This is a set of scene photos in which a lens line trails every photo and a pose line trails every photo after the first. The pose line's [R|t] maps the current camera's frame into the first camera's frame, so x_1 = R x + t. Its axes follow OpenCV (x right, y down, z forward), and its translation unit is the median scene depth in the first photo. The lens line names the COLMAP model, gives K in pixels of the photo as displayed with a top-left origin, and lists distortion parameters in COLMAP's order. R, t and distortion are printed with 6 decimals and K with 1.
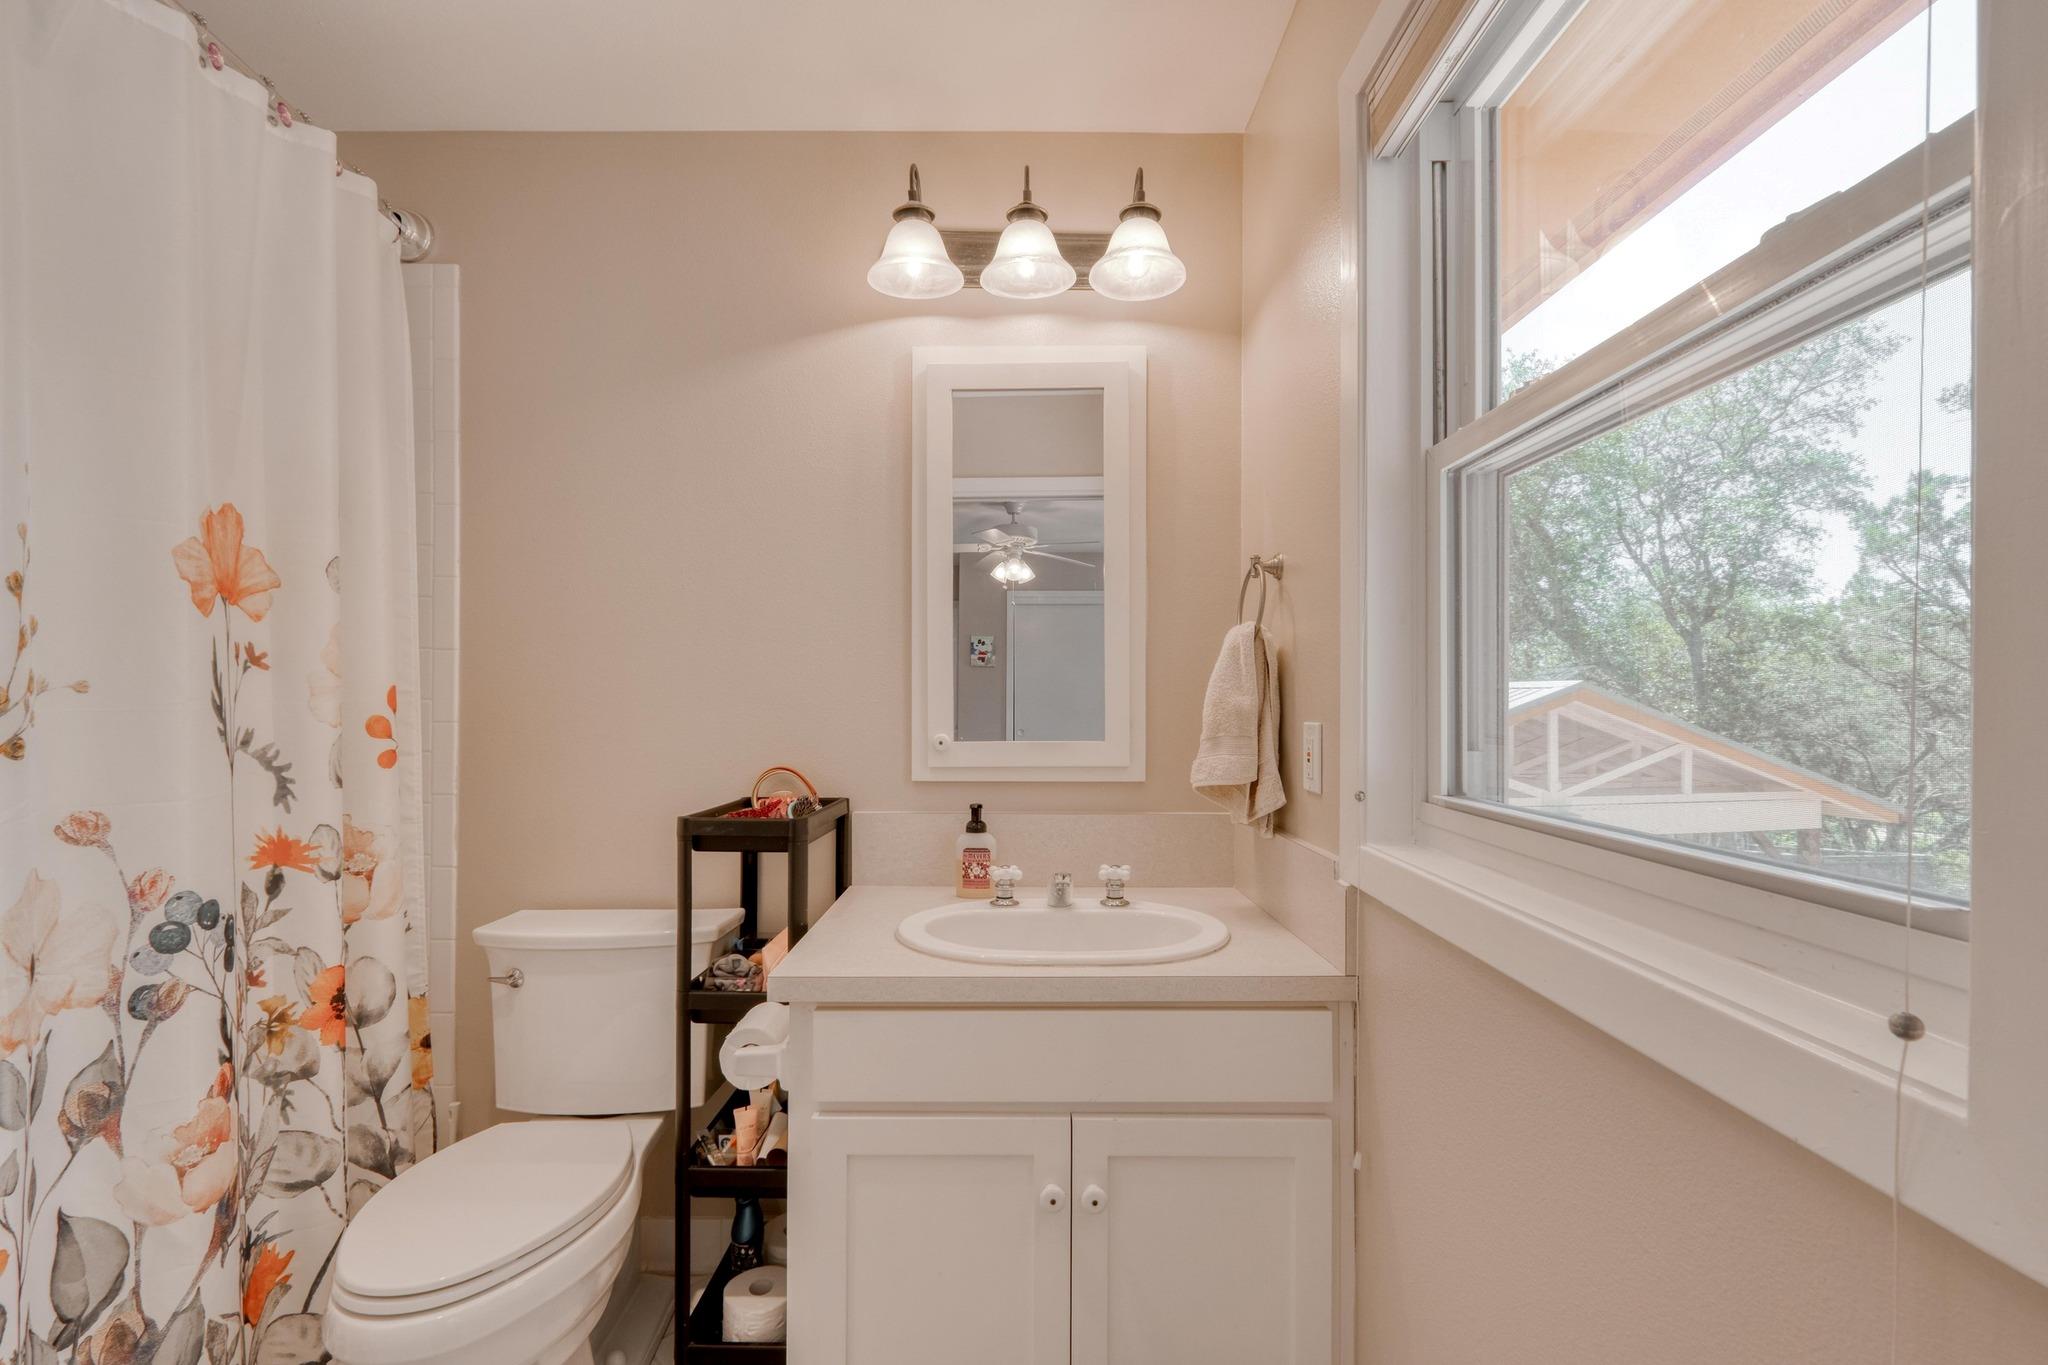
lens RADIAL K [[889.4, 0, 1031.4], [0, 889.4, 673.8], [0, 0, 1]] dist [-0.001201, -0.000309]
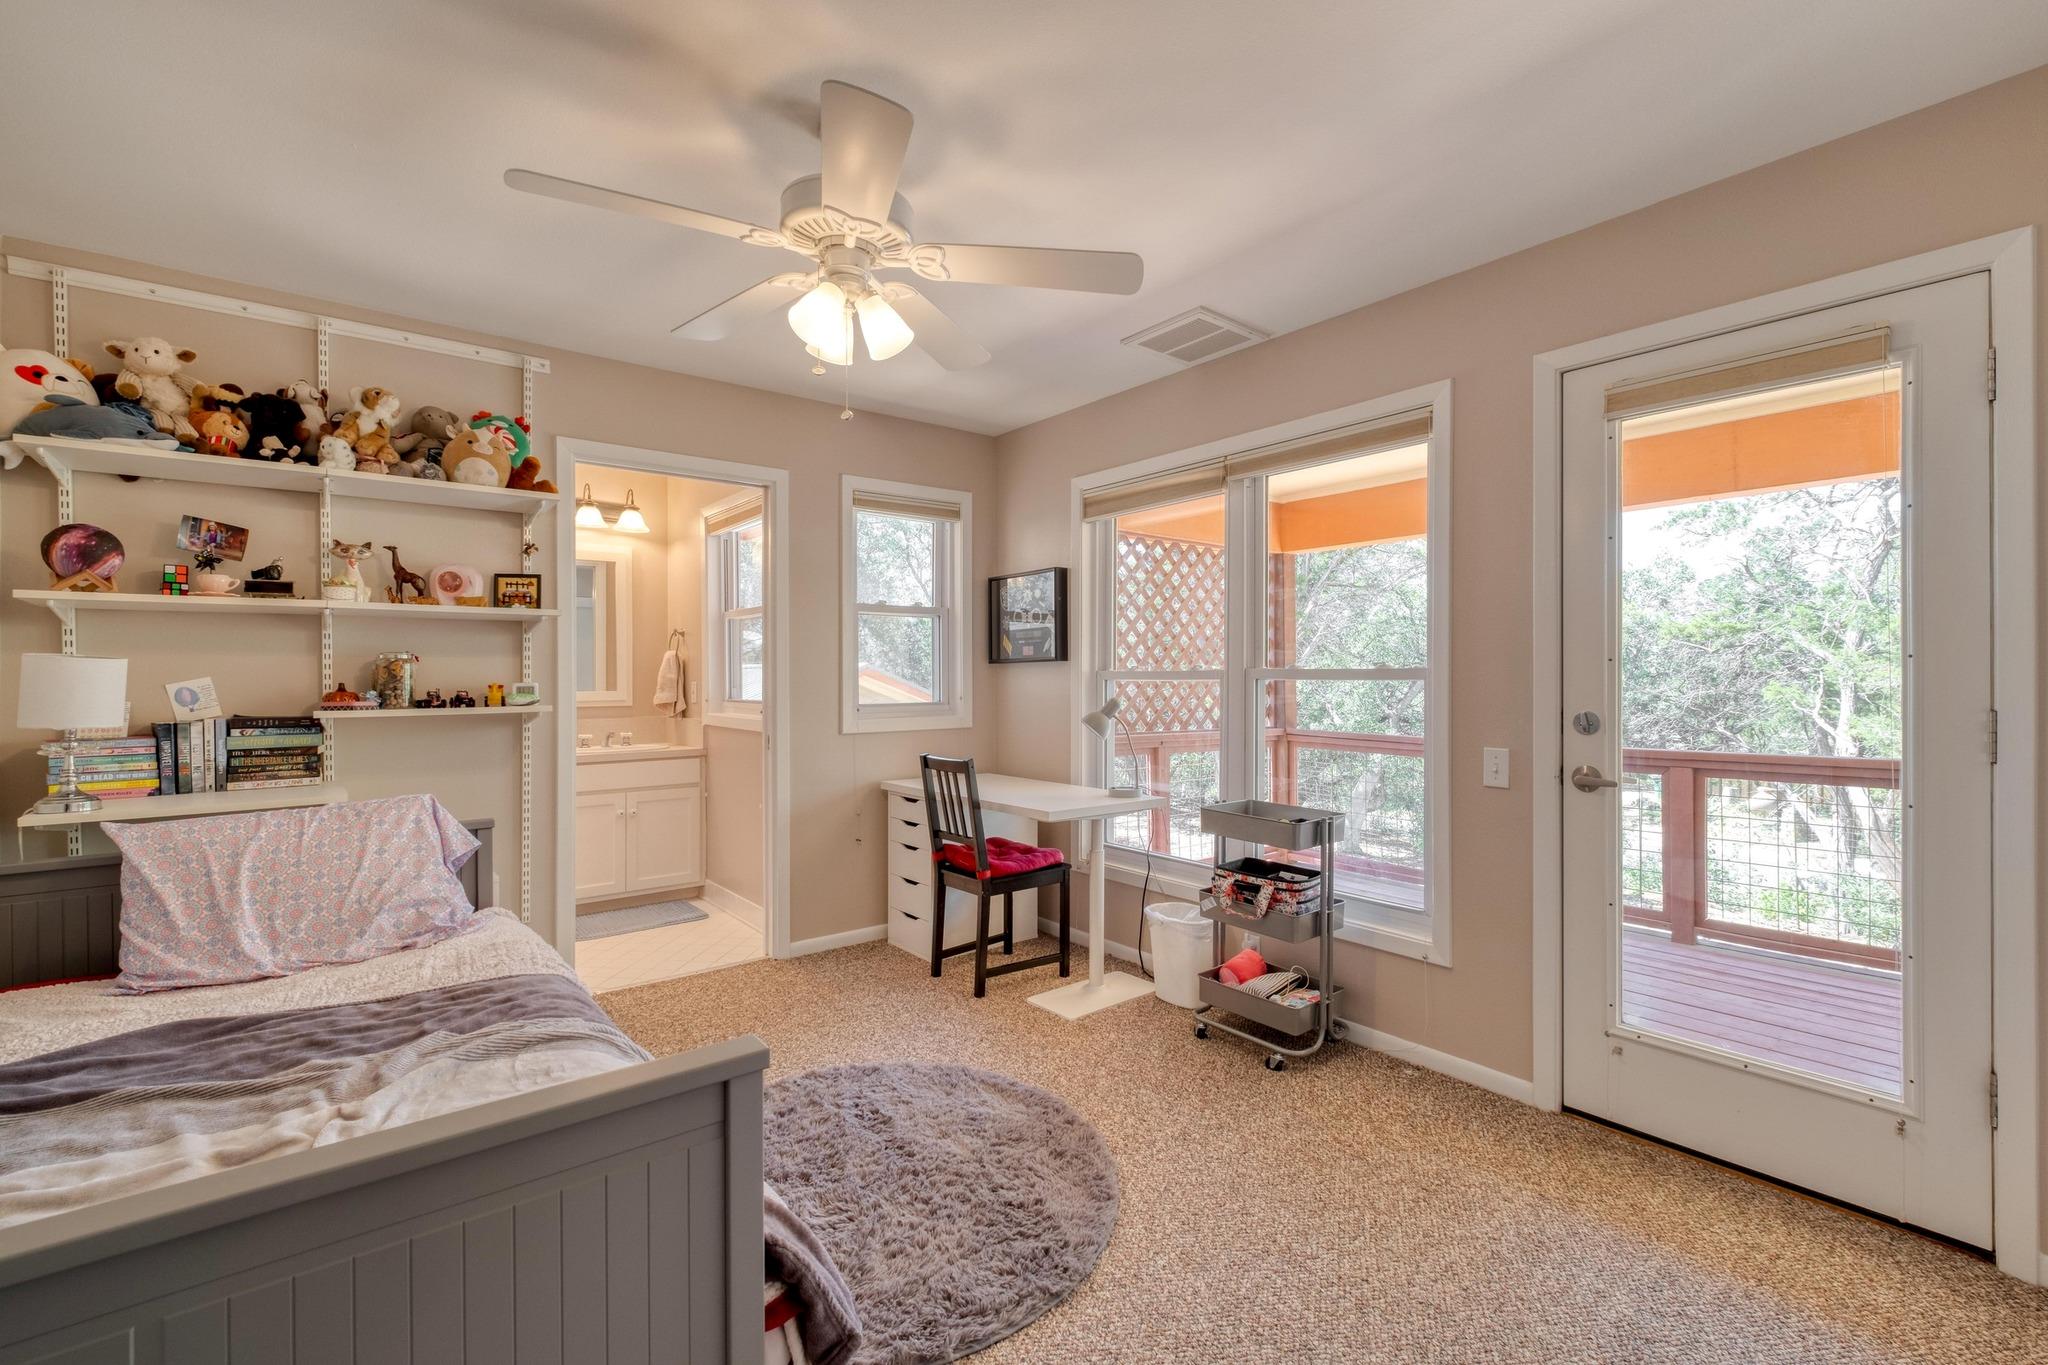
lens RADIAL K [[889.4, 0, 1031.4], [0, 889.4, 673.8], [0, 0, 1]] dist [-0.001201, -0.000309]
pose [[0.784757, -0.006098, 0.619774, -0.717655], [-0.002893, 0.999905, 0.013501, -0.023260], [-0.619797, -0.012387, 0.784665, -2.272160]]
